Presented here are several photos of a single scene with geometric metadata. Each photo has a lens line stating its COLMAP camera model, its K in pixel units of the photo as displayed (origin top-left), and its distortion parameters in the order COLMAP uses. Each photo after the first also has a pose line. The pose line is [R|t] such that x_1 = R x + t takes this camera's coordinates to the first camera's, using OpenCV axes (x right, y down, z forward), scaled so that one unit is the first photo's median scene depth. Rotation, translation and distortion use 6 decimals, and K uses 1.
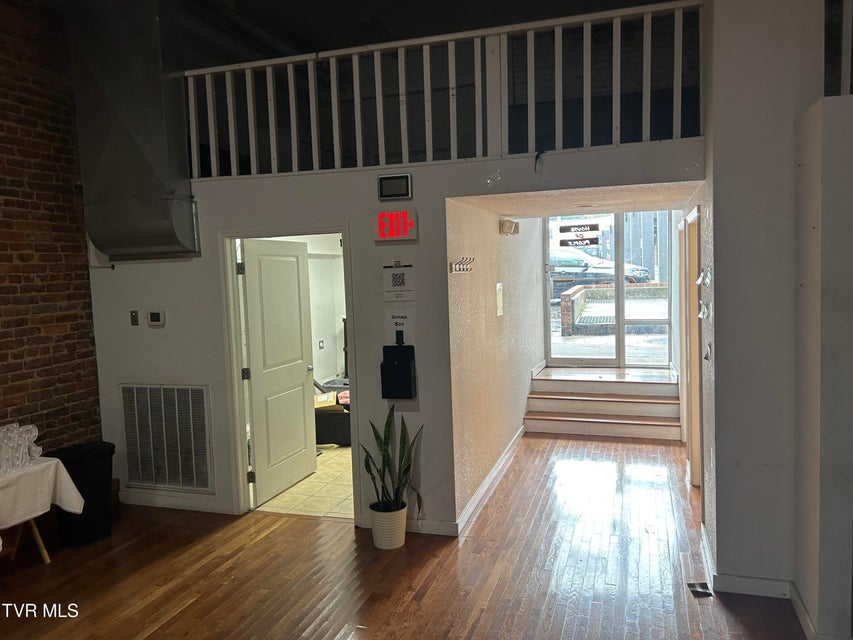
lens RADIAL K [[644.2, 0, 429.9], [0, 644.2, 321.4], [0, 0, 1]] dist [0.000765, -0.001029]
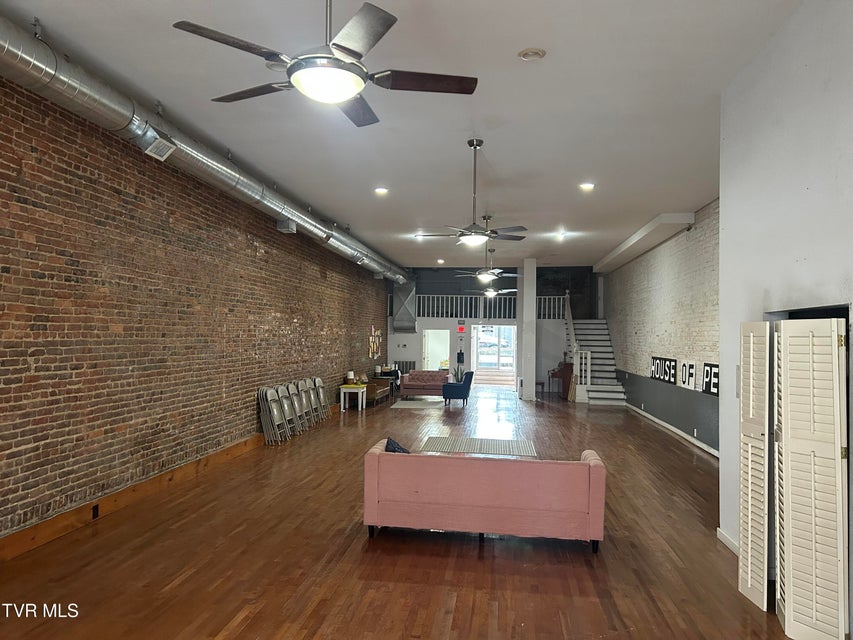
lens RADIAL K [[644.2, 0, 424.3], [0, 644.2, 319.7], [0, 0, 1]] dist [0.000765, -0.001029]
pose [[0.982025, 0.053785, 0.180925, -1.286507], [-0.033300, 0.992875, -0.114412, 0.377527], [-0.185790, 0.106330, 0.976819, -4.029412]]
